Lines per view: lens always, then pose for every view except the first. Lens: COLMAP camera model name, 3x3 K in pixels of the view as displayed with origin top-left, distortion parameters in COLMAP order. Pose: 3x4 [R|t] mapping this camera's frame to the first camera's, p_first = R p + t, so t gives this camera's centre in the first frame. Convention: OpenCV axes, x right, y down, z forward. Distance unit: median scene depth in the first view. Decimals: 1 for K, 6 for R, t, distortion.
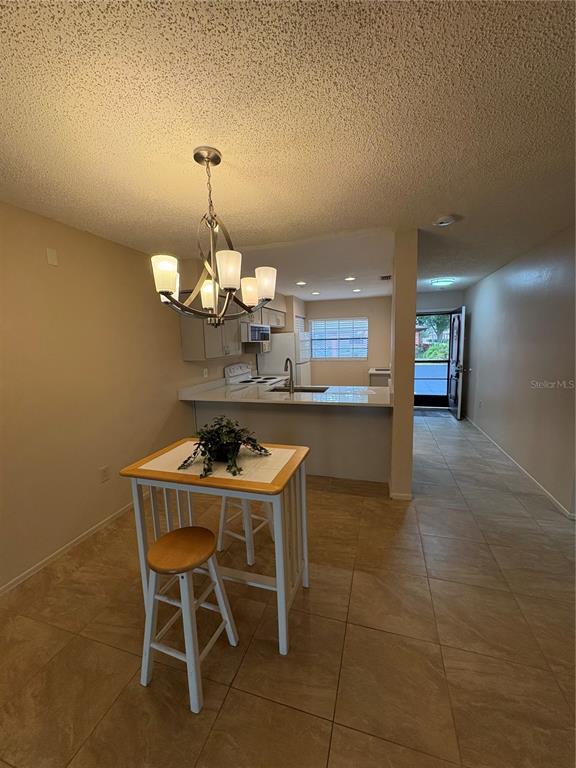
lens RADIAL K [[304.3, 0, 281.7], [0, 304.3, 379.7], [0, 0, 1]] dist [-0.001736, 0.000096]
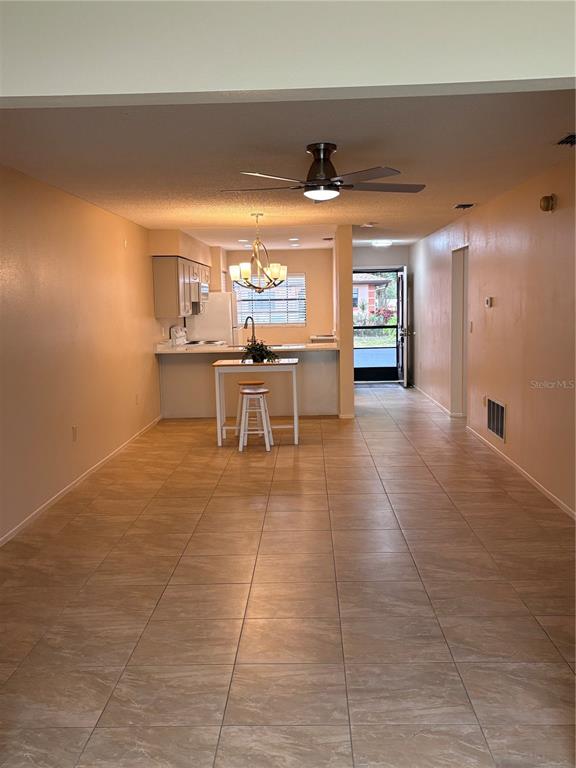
lens RADIAL K [[754.2, 0, 288.1], [0, 754.2, 387.0], [0, 0, 1]] dist [0.098727, 0.000000]
pose [[0.956375, -0.025045, 0.291067, -0.445004], [0.030427, 0.999439, -0.013977, 0.157367], [-0.290554, 0.022224, 0.956601, -1.142292]]
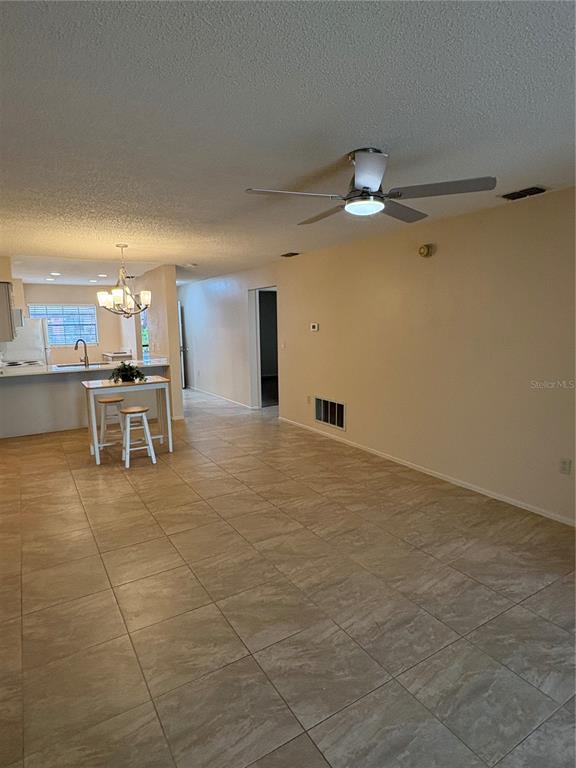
lens RADIAL K [[436.2, 0, 284.9], [0, 436.2, 385.5], [0, 0, 1]] dist [-0.003968, 0.002782]
pose [[0.643314, -0.092452, 0.760000, -0.564559], [0.094447, 0.994683, 0.041055, 0.085864], [-0.759755, 0.045368, 0.648625, -0.554470]]
